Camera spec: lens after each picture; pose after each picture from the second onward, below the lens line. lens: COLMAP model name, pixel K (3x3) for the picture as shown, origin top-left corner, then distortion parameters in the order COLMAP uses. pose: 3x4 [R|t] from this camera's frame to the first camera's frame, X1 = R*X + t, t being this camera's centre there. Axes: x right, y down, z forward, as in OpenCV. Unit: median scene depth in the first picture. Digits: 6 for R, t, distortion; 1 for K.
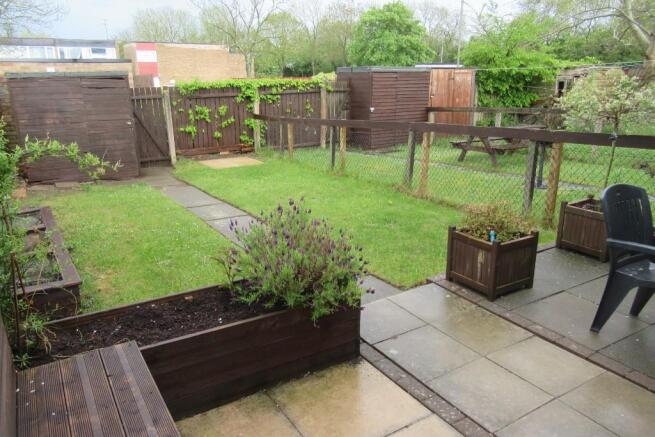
lens RADIAL K [[489.5, 0, 324.7], [0, 489.5, 222.1], [0, 0, 1]] dist [-0.005710, 0.001069]
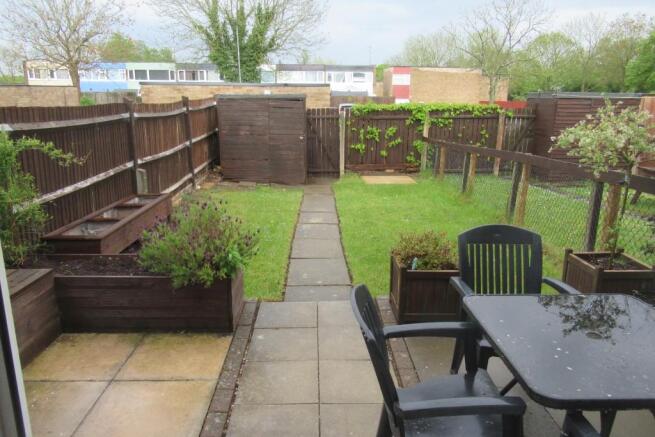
lens RADIAL K [[489.5, 0, 324.7], [0, 489.5, 222.1], [0, 0, 1]] dist [-0.005710, 0.001069]
pose [[0.865871, 0.137344, -0.481045, 0.202408], [-0.157413, 0.987532, -0.001388, -0.007507], [0.474857, 0.076925, 0.876695, 0.006266]]
